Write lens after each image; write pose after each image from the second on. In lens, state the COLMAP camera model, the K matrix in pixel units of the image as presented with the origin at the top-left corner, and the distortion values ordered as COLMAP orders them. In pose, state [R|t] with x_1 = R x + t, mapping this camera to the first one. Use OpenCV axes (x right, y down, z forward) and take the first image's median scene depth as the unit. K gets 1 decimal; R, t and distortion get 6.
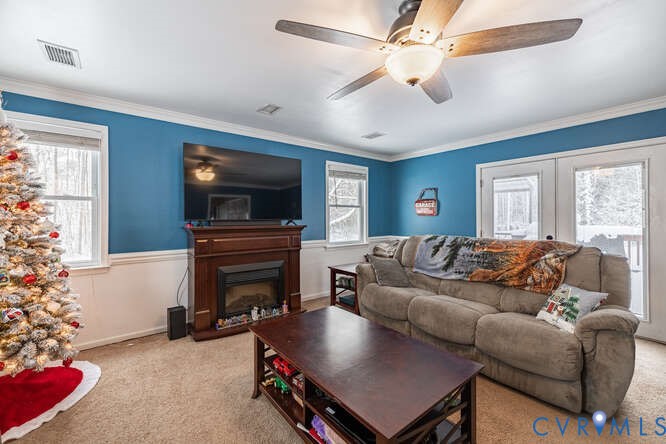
lens RADIAL K [[277.6, 0, 333.7], [0, 277.6, 217.5], [0, 0, 1]] dist [-0.000055, -0.000079]
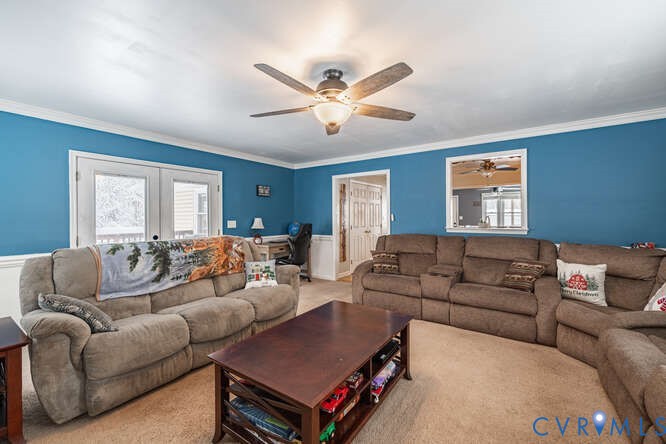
lens RADIAL K [[277.6, 0, 333.7], [0, 277.6, 217.5], [0, 0, 1]] dist [-0.000055, -0.000079]
pose [[-0.284405, 0.004032, 0.958696, -0.549120], [0.007745, 0.999968, -0.001907, 0.000609], [-0.958673, 0.006883, -0.284427, 0.699385]]
